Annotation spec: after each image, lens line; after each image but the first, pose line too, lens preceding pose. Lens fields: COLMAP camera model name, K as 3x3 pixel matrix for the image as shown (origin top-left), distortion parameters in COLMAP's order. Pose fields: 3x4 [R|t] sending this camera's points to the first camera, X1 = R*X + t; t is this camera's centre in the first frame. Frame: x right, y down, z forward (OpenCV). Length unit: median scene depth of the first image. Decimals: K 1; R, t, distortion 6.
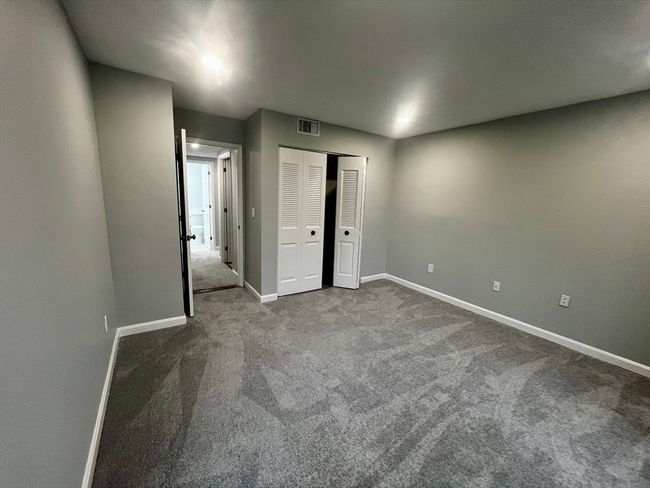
lens RADIAL K [[261.2, 0, 326.2], [0, 261.2, 242.6], [0, 0, 1]] dist [0.000951, 0.000046]
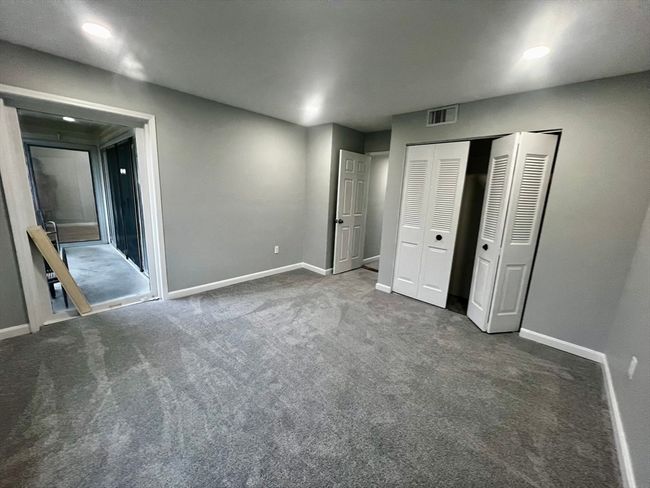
lens RADIAL K [[261.2, 0, 326.3], [0, 261.2, 243.4], [0, 0, 1]] dist [0.000951, 0.000046]
pose [[0.221182, 0.162416, -0.961613, 0.716144], [-0.206680, 0.971444, 0.116538, -0.043949], [0.953080, 0.172970, 0.248434, 0.452472]]
